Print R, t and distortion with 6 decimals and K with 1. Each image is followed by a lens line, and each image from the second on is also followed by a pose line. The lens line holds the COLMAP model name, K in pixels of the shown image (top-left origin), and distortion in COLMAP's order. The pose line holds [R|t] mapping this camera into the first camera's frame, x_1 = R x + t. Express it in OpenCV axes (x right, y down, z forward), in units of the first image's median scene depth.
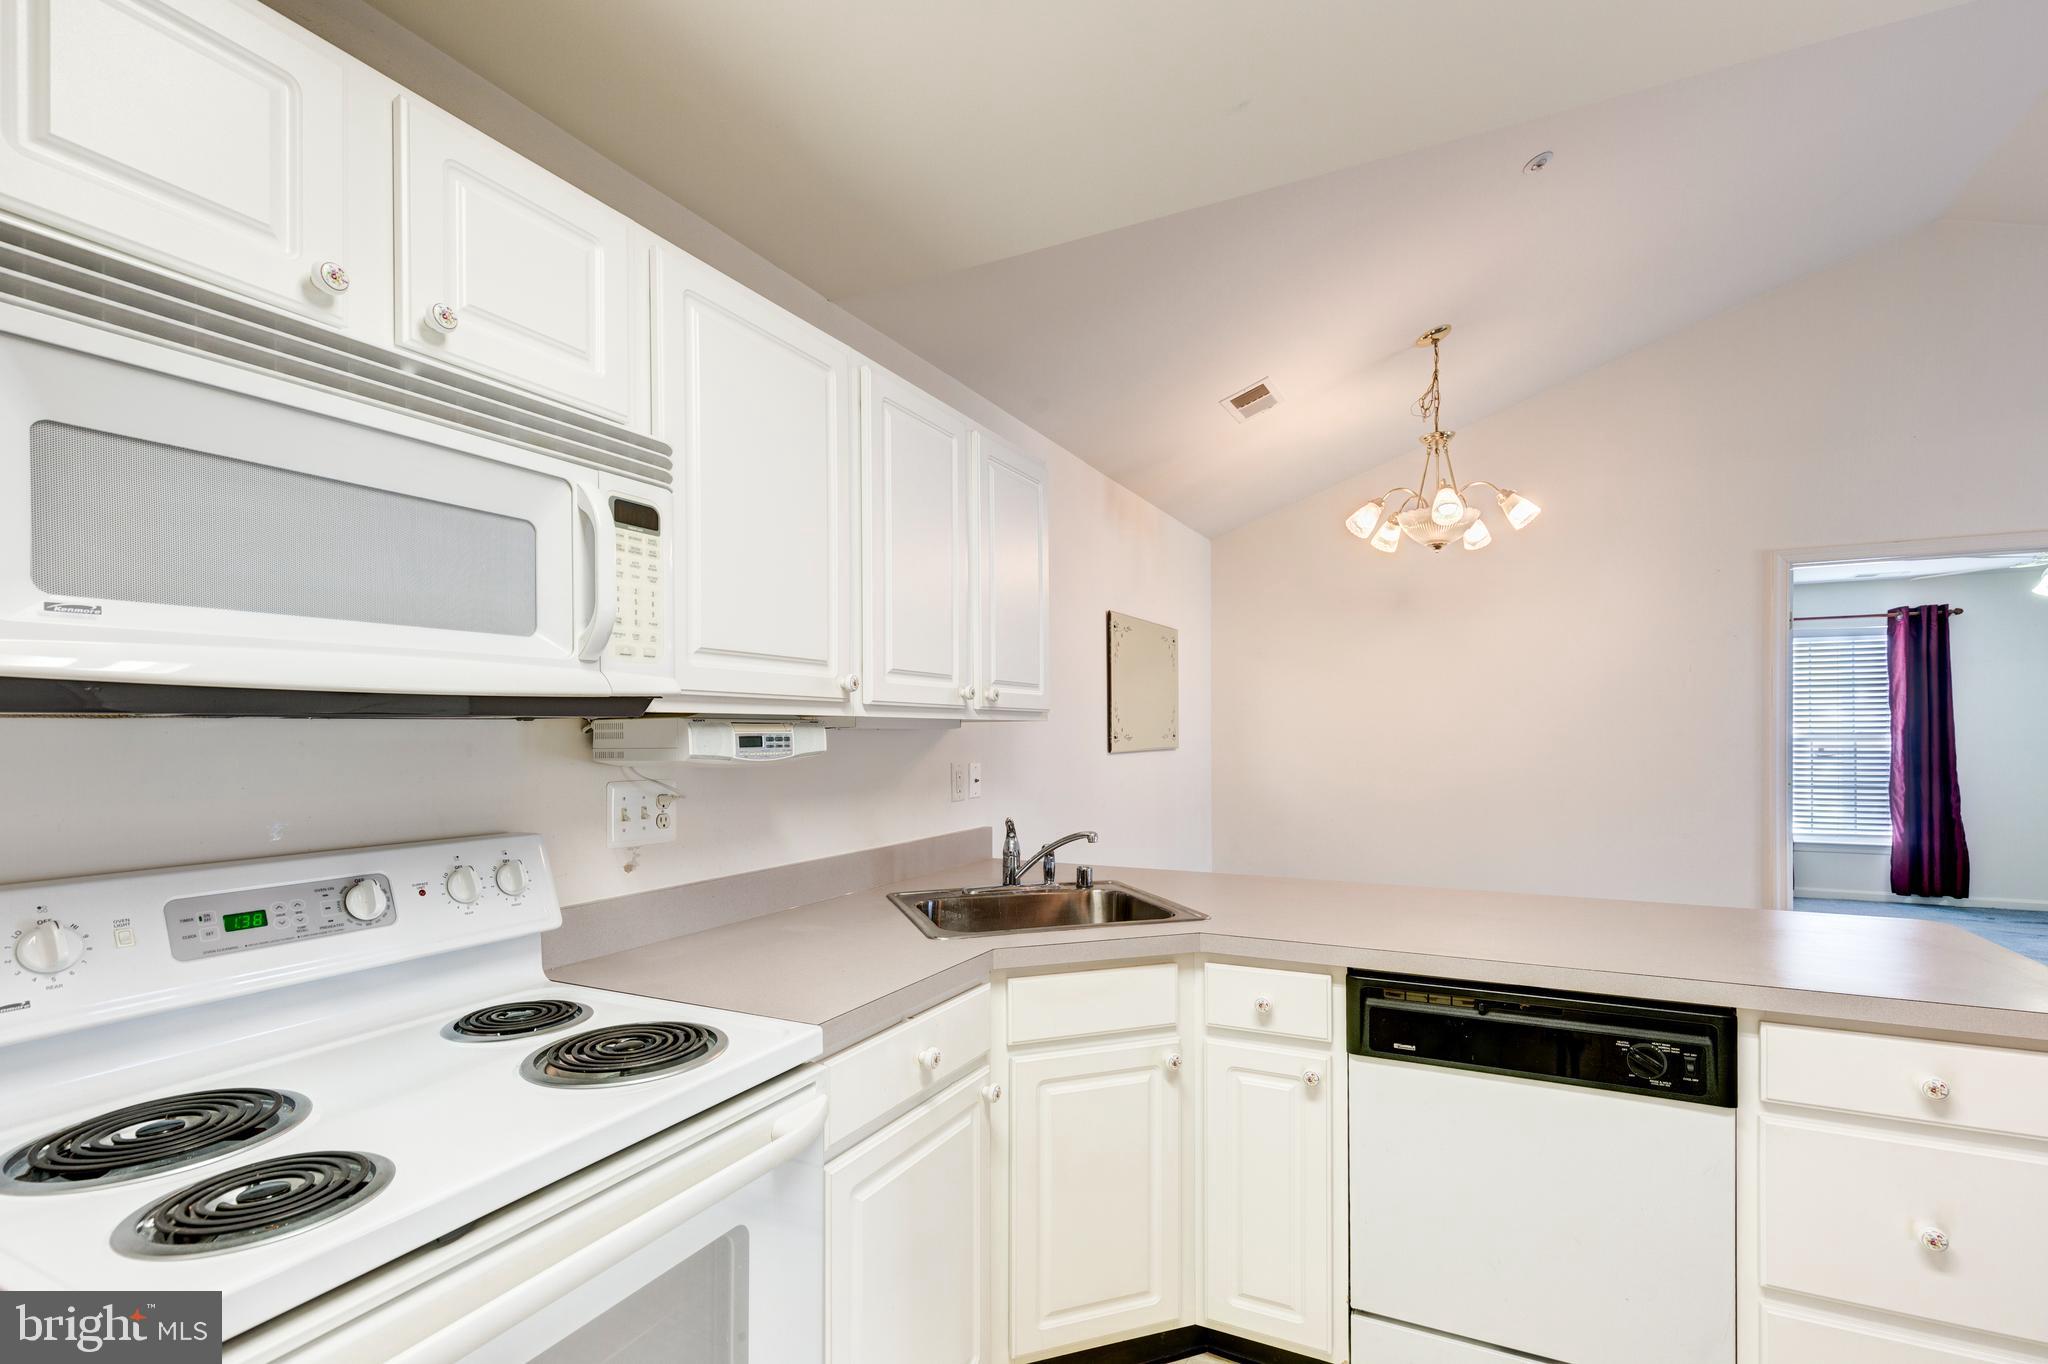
lens RADIAL K [[940.5, 0, 1024.2], [0, 940.5, 735.6], [0, 0, 1]] dist [0.012998, 0.000224]
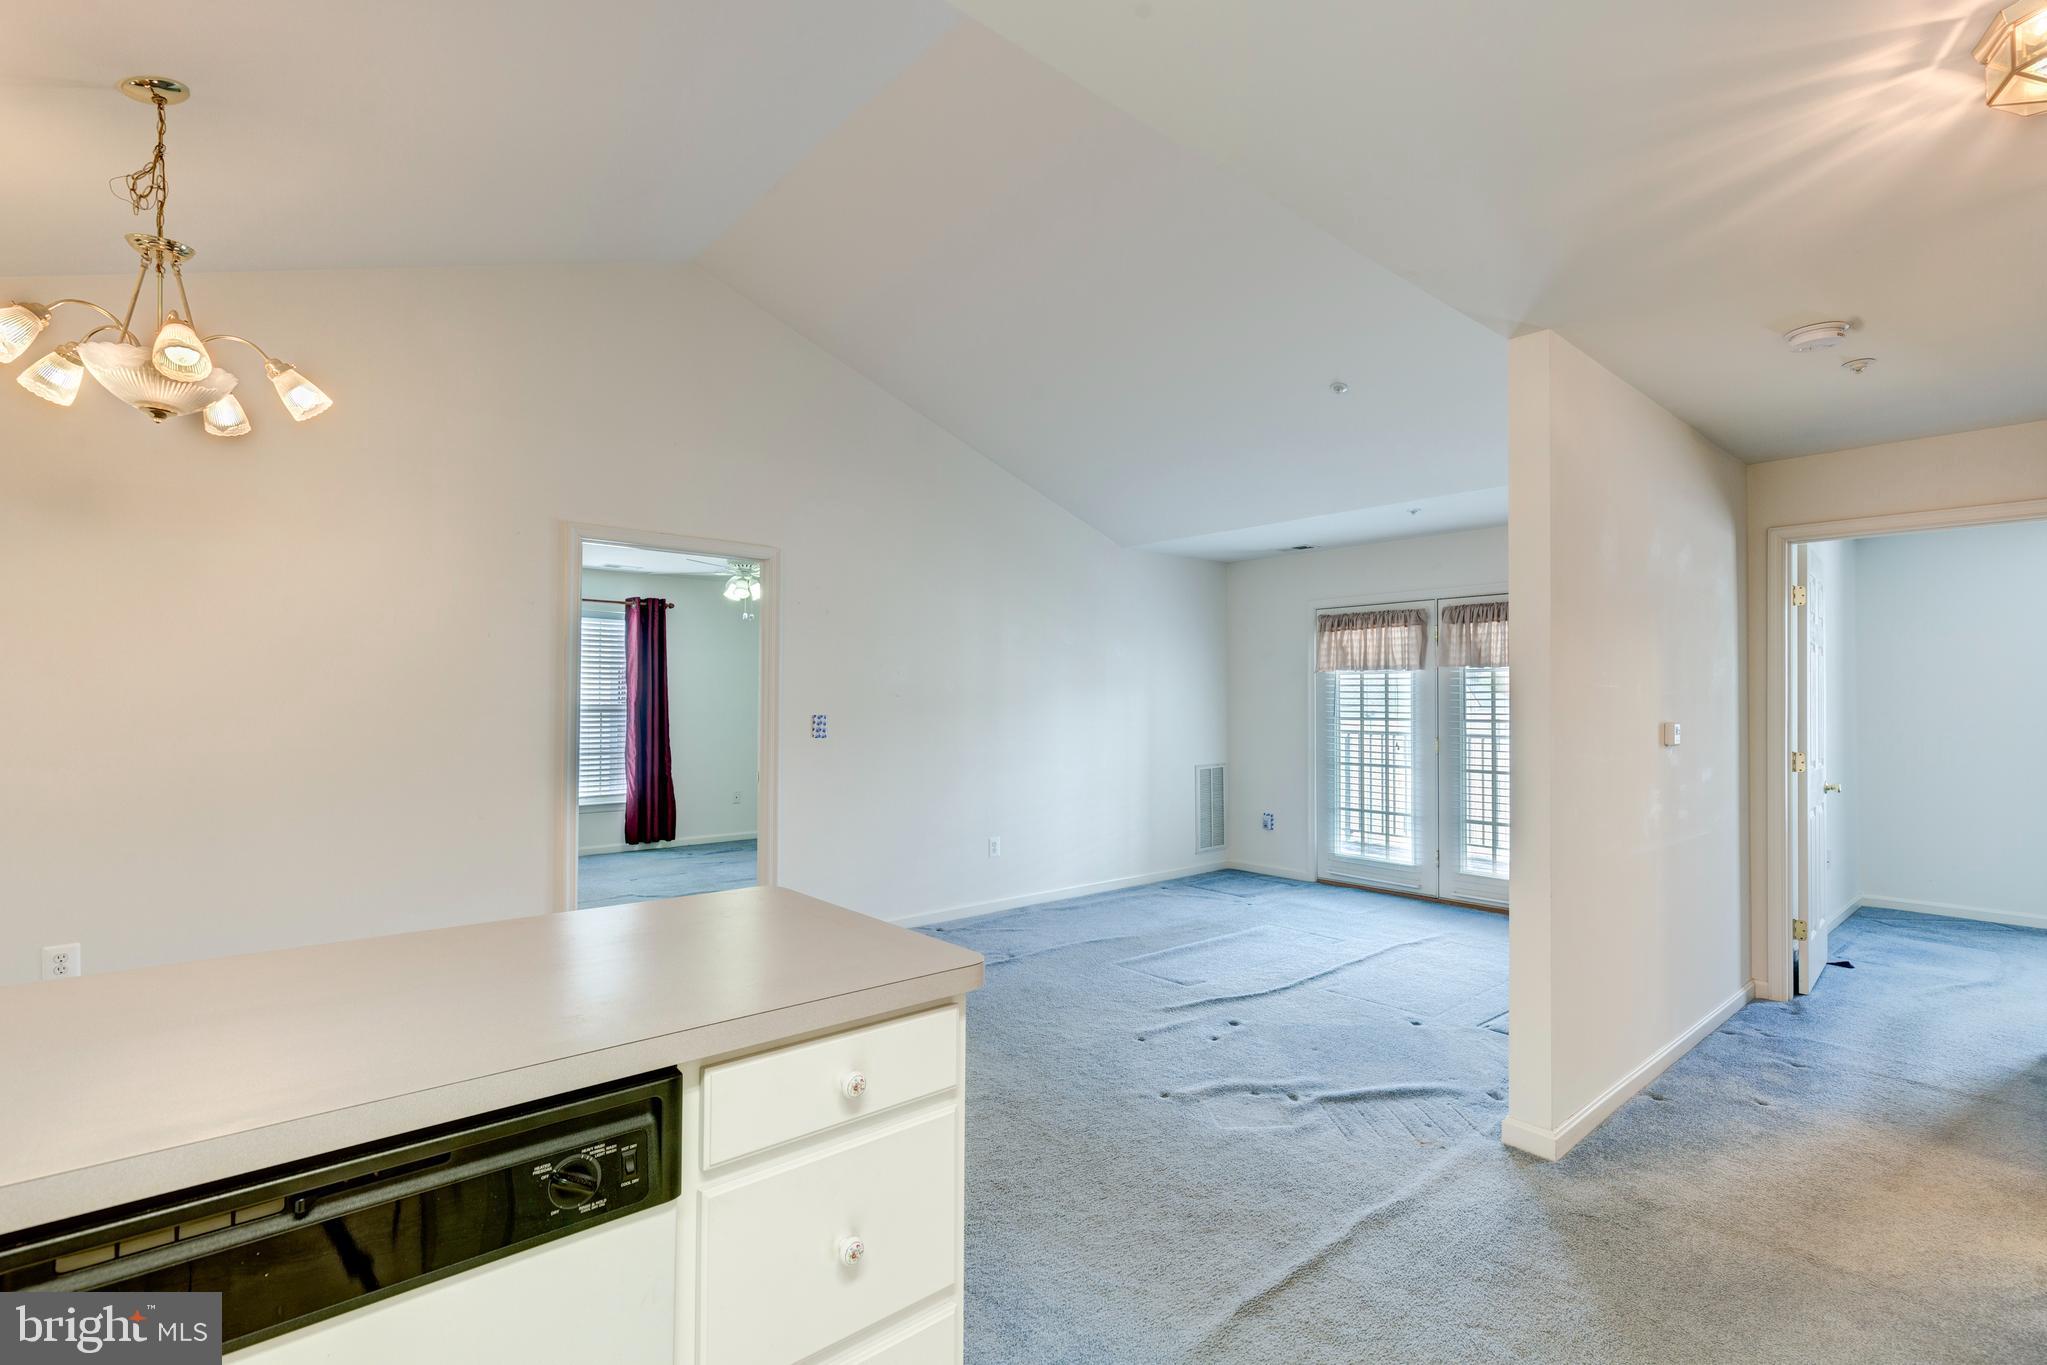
lens RADIAL K [[953.2, 0, 1053.8], [0, 953.2, 689.9], [0, 0, 1]] dist [0.001989, 0.000549]
pose [[0.373533, 0.019731, 0.927407, 0.034660], [-0.003062, 0.999795, -0.020038, 0.000690], [-0.927612, 0.004645, 0.373516, 0.102973]]
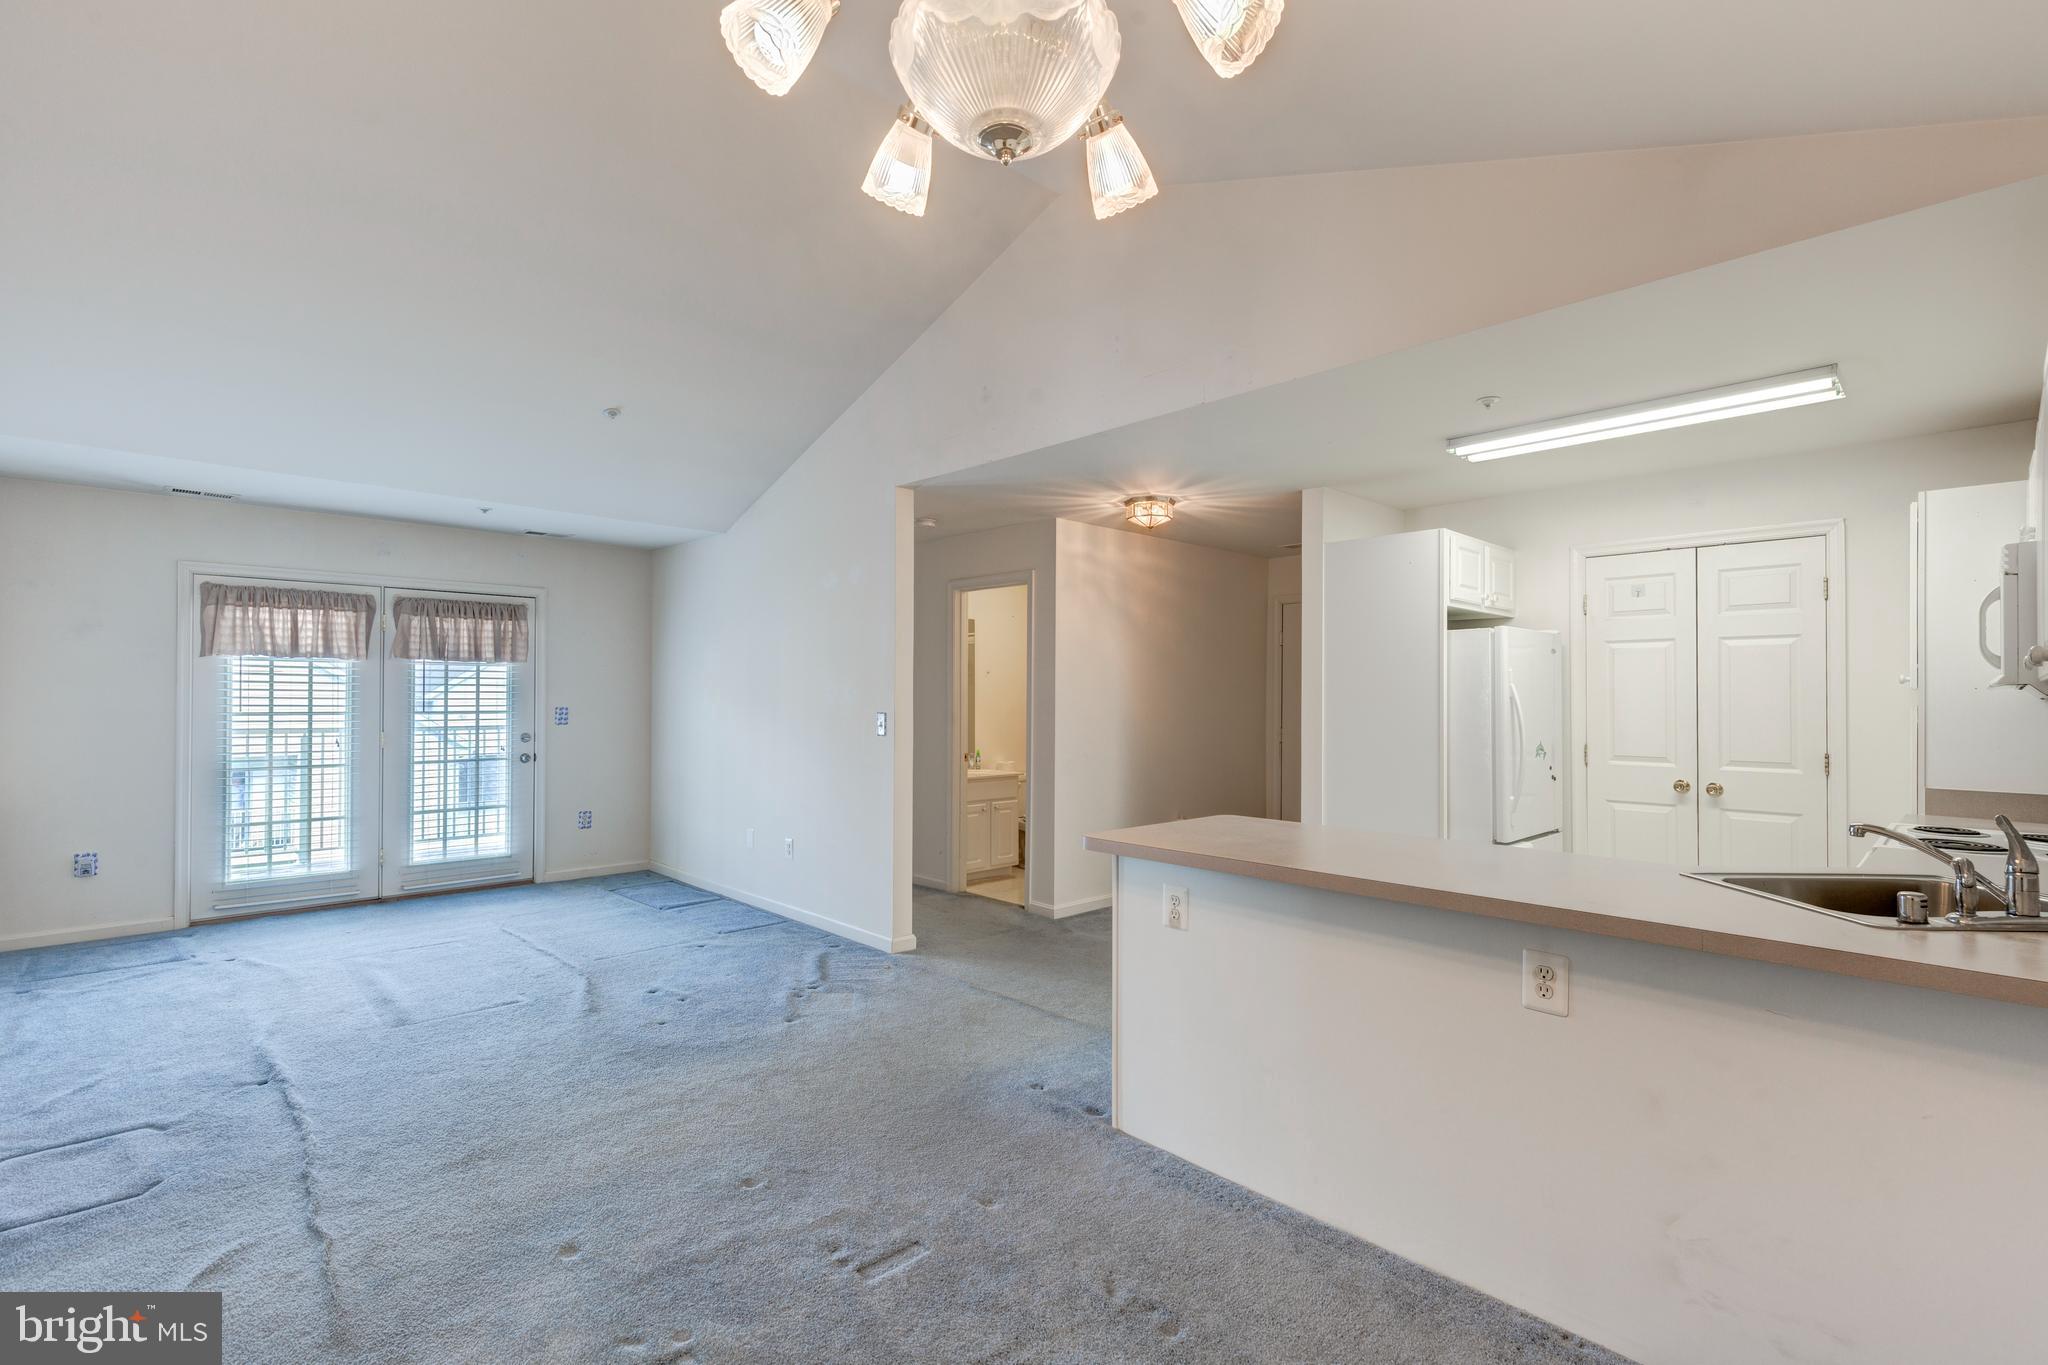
lens RADIAL K [[953.7, 0, 1054.3], [0, 953.7, 689.9], [0, 0, 1]] dist [0.001989, 0.000549]
pose [[-0.947195, -0.003375, 0.320641, 0.182279], [-0.003099, 0.999994, 0.001371, -0.017415], [-0.320644, 0.000305, -0.947200, 0.877247]]
